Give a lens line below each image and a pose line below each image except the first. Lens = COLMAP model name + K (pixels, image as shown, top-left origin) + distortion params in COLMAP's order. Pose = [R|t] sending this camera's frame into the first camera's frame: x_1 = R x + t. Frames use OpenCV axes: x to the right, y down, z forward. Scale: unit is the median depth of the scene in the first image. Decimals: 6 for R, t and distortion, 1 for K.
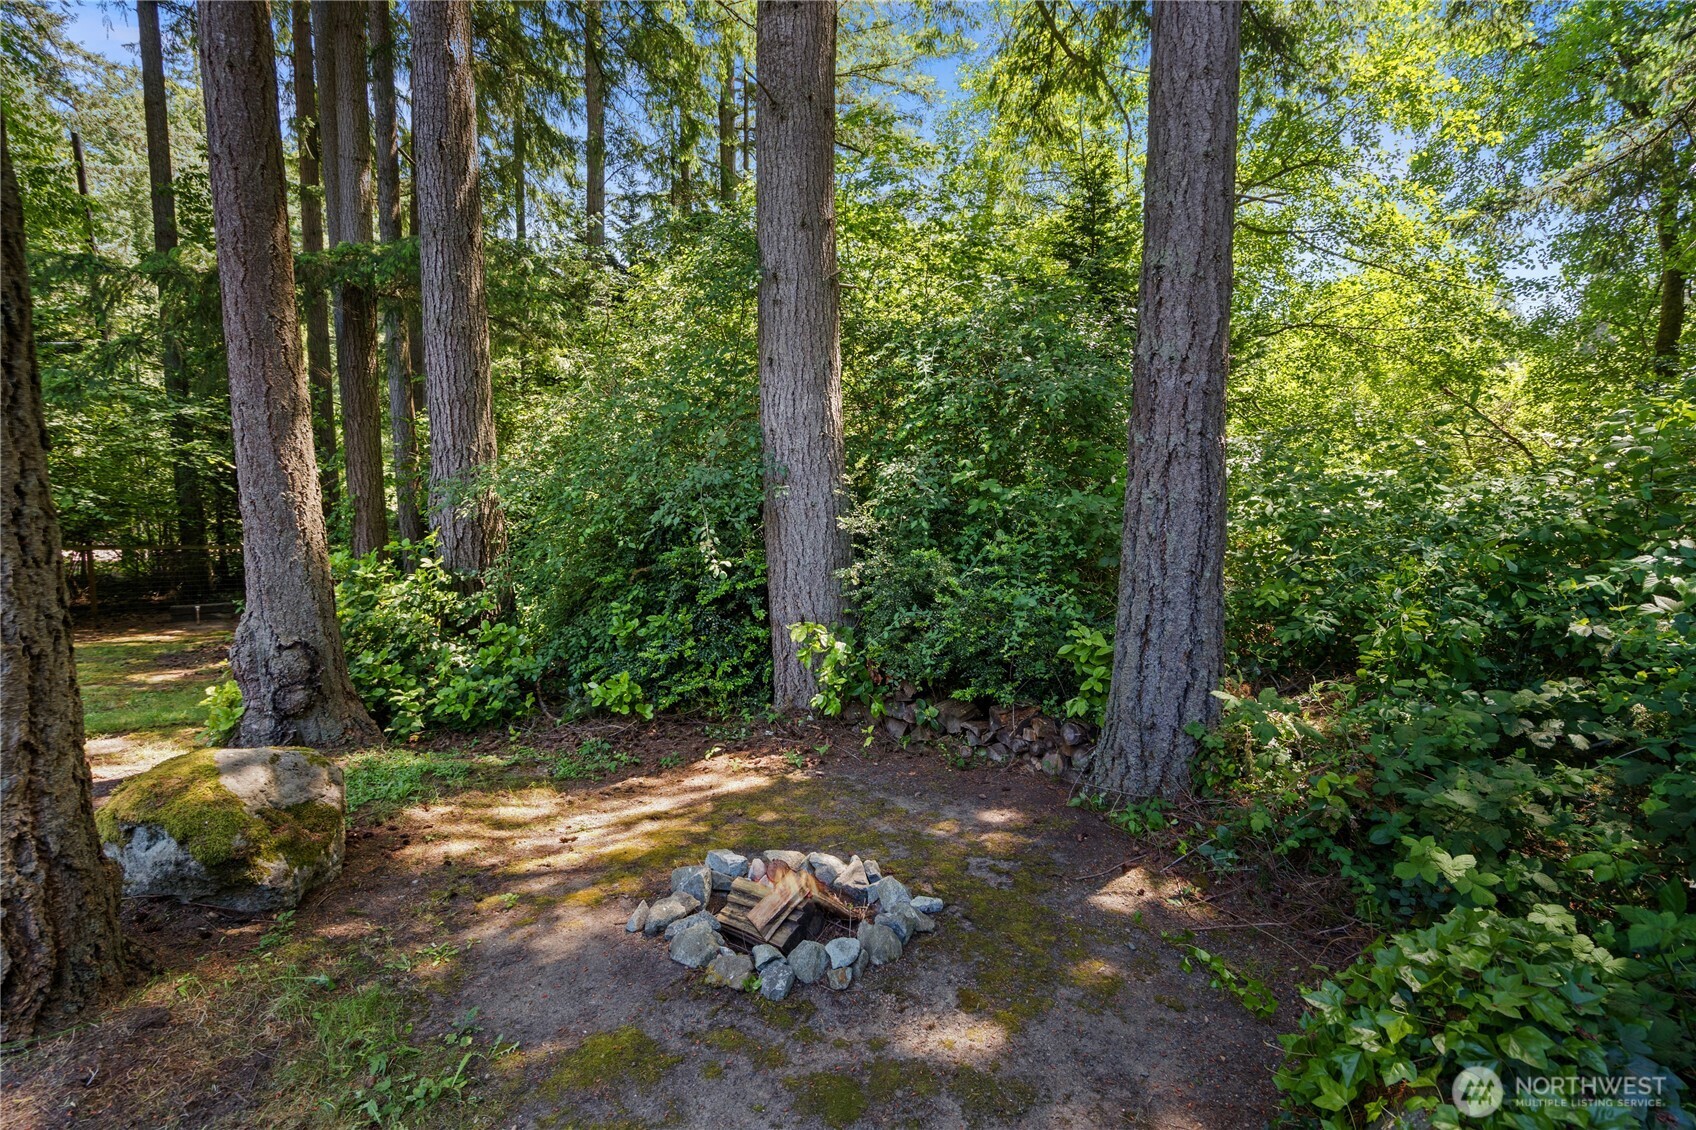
lens RADIAL K [[749.5, 0, 848.0], [0, 749.5, 565.0], [0, 0, 1]] dist [-0.000804, -0.000104]
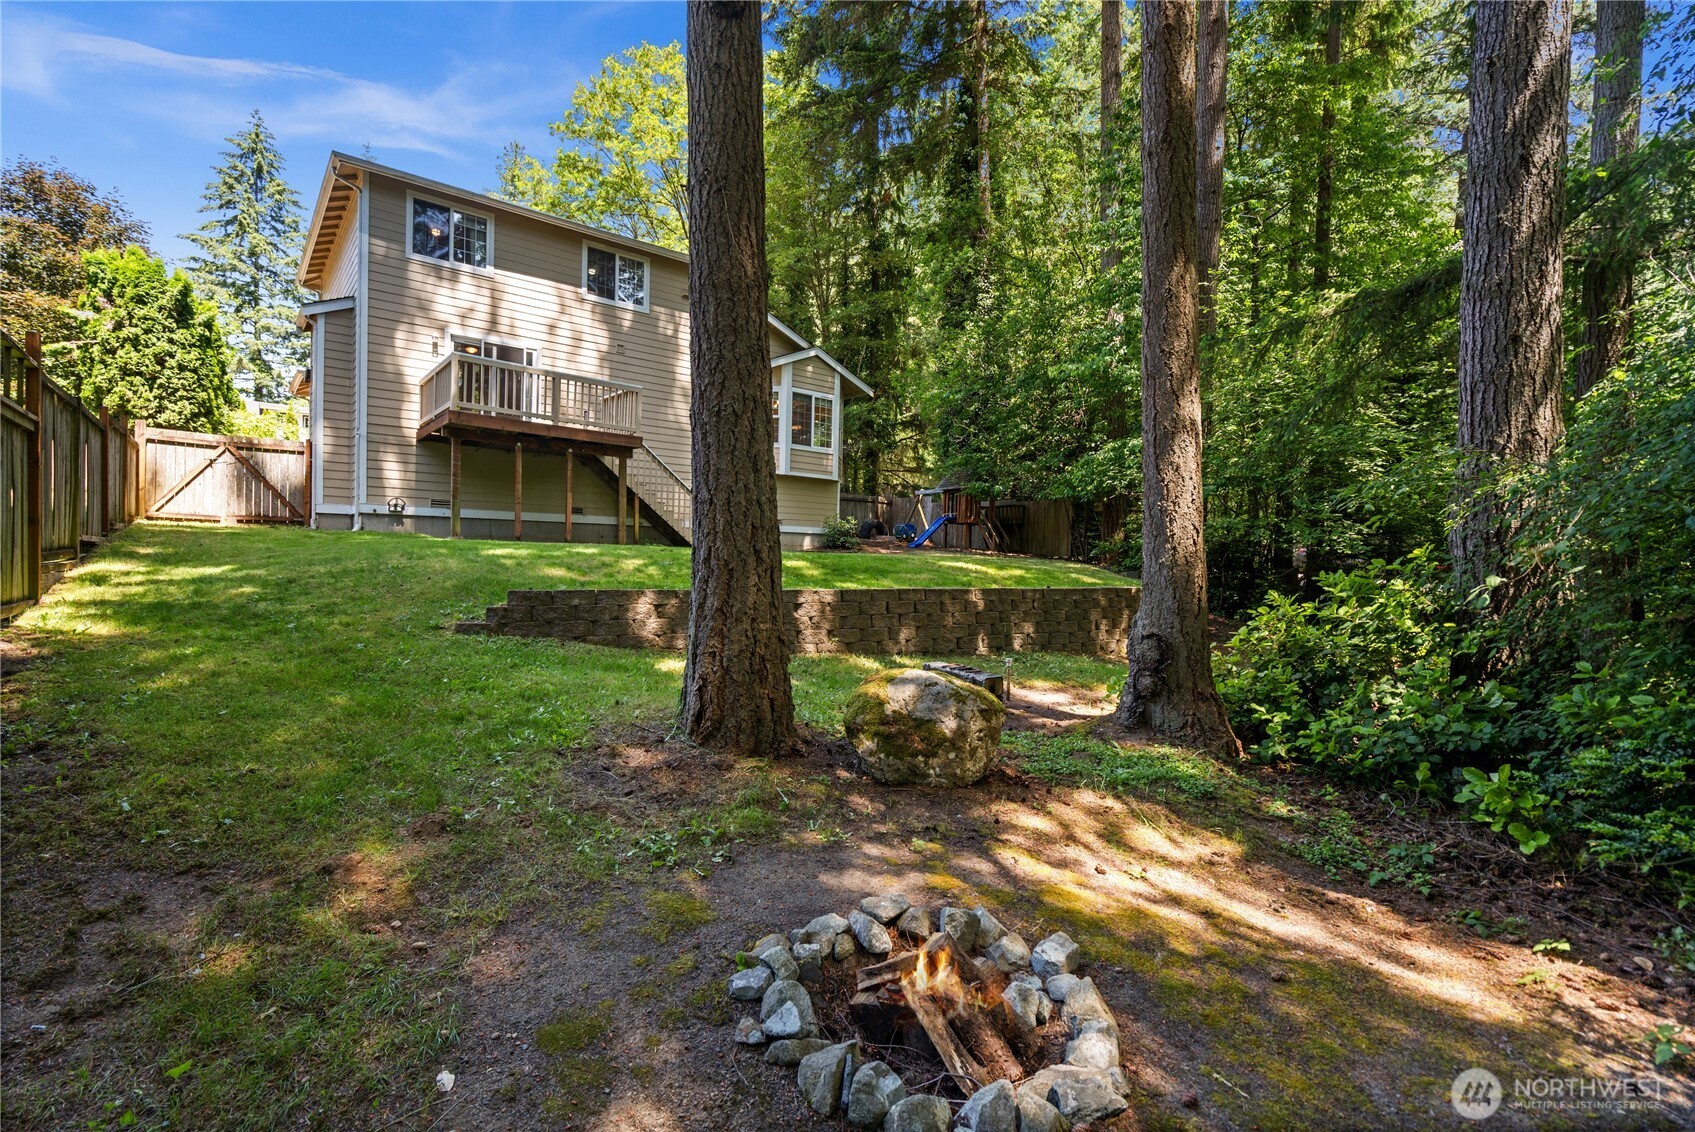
lens RADIAL K [[749.1, 0, 847.5], [0, 749.1, 566.0], [0, 0, 1]] dist [-0.000804, -0.000104]
pose [[-0.015168, 0.028139, -0.999489, 0.416618], [-0.085598, 0.995898, 0.029337, 0.007762], [0.996214, 0.085999, -0.012697, 0.571428]]
